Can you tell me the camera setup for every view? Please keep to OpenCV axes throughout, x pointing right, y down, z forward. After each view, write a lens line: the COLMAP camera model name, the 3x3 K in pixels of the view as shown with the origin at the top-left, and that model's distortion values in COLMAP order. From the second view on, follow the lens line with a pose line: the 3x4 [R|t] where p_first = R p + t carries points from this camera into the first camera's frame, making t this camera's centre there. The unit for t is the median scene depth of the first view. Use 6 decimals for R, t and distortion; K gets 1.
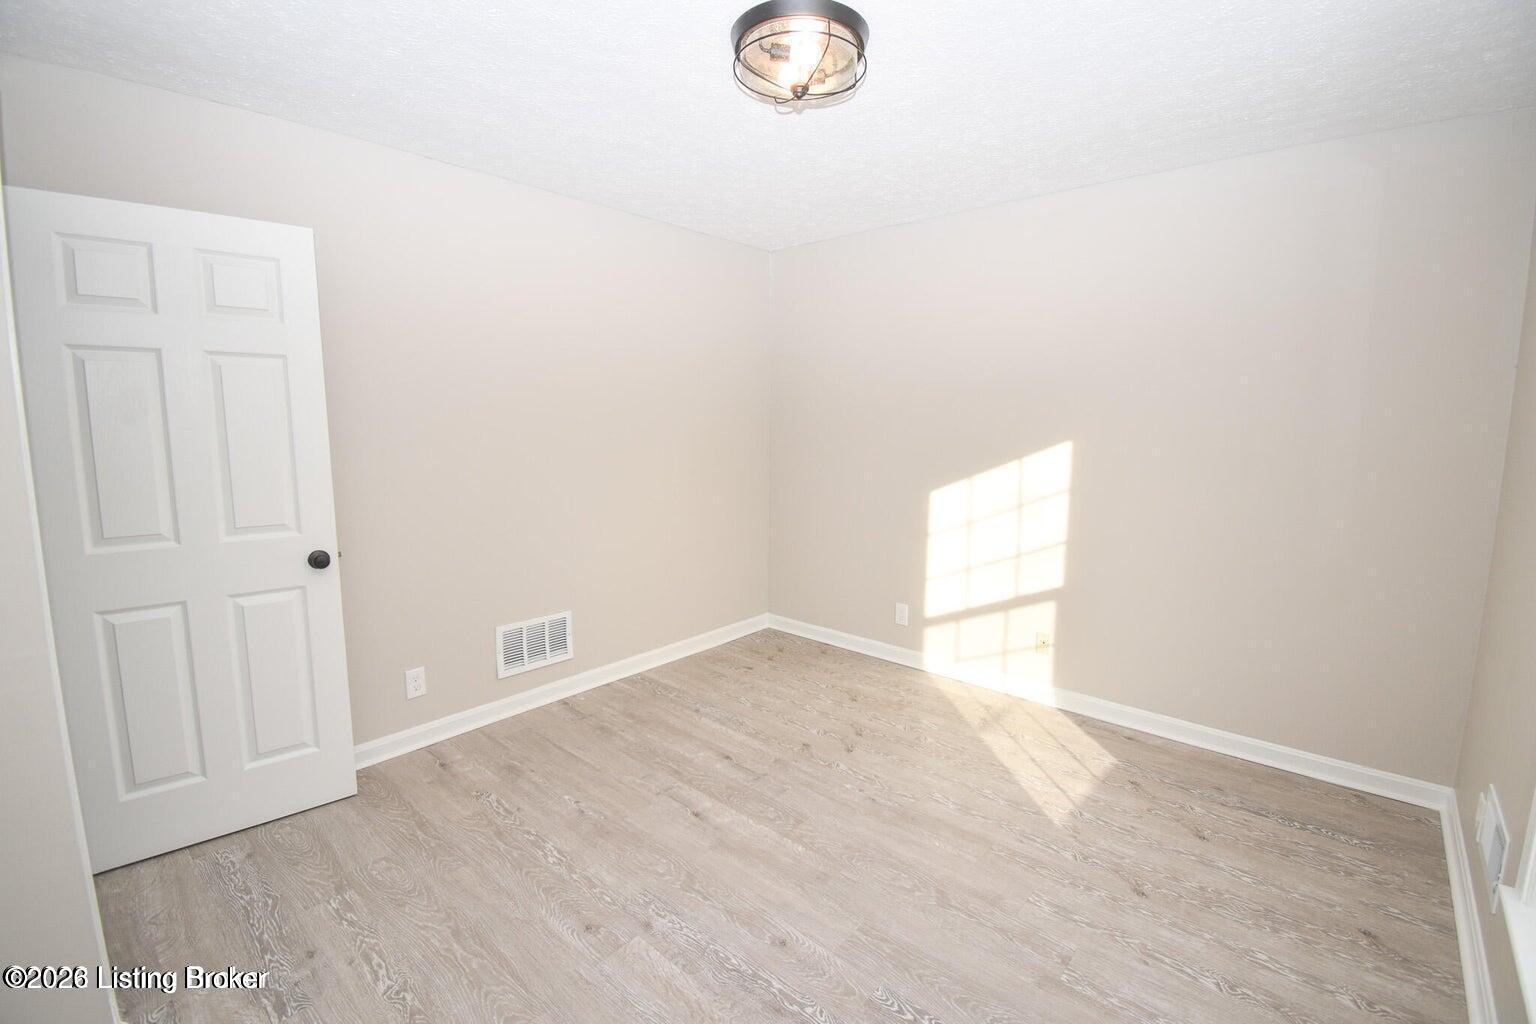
lens RADIAL K [[683.4, 0, 770.7], [0, 683.4, 508.3], [0, 0, 1]] dist [0.022241, -0.026324]
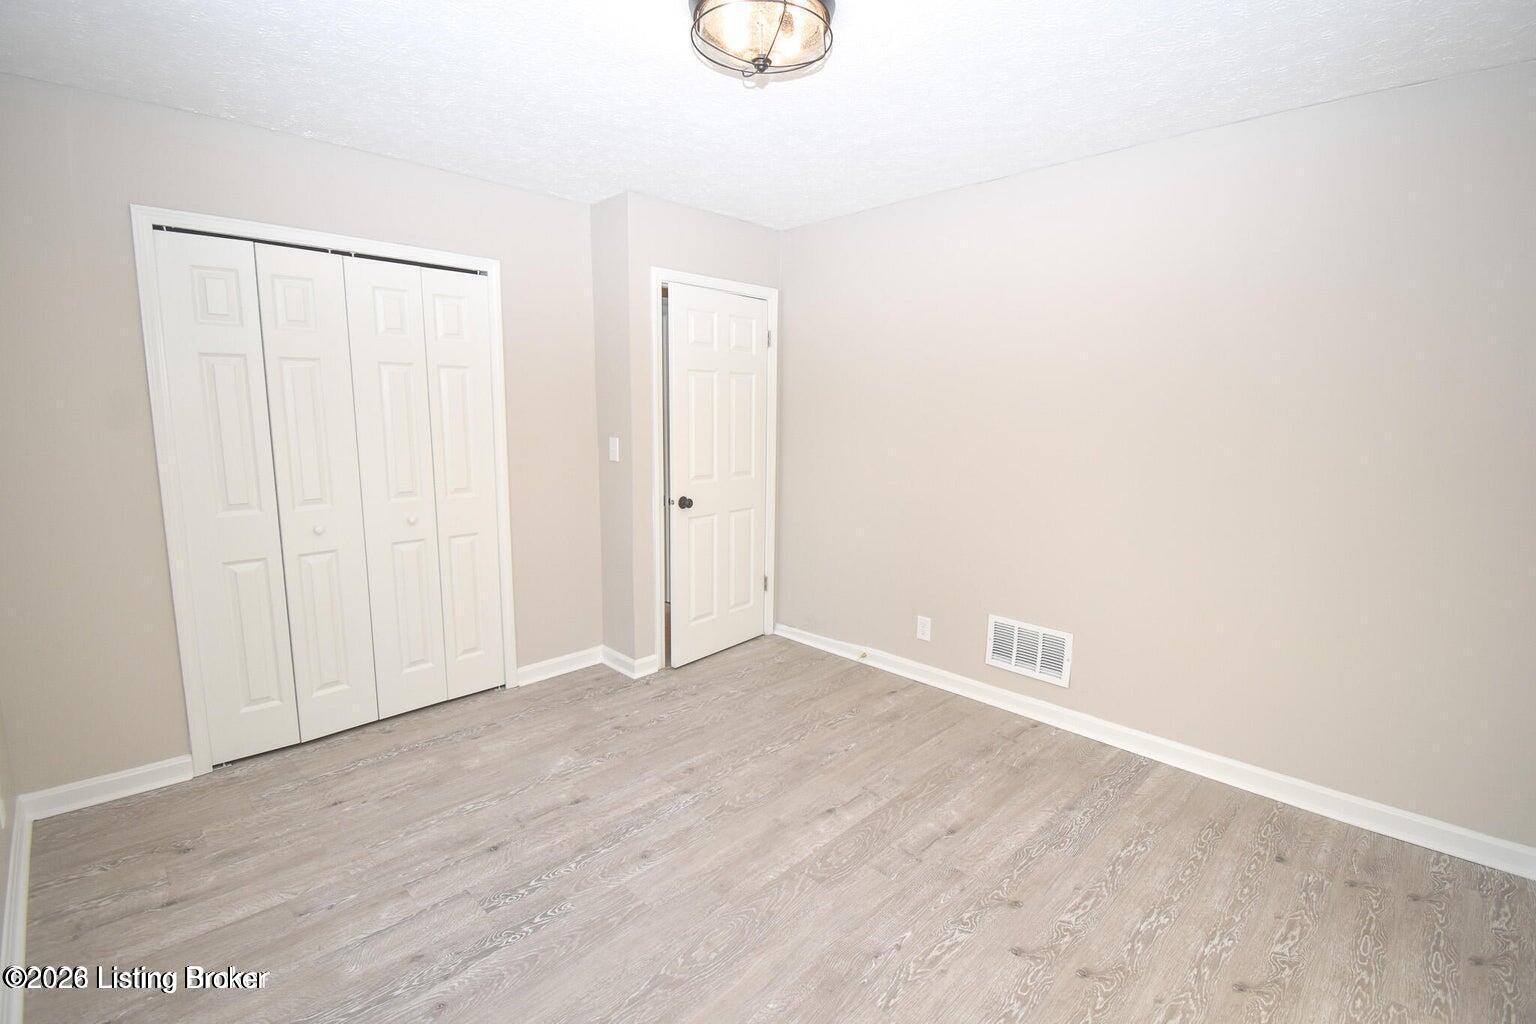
lens RADIAL K [[697.8, 0, 771.8], [0, 697.8, 509.3], [0, 0, 1]] dist [0.020289, -0.027626]
pose [[-0.072183, 0.138857, -0.987678, 0.713389], [-0.142342, 0.978691, 0.147996, -0.101881], [0.987182, 0.151271, -0.050880, 0.766355]]
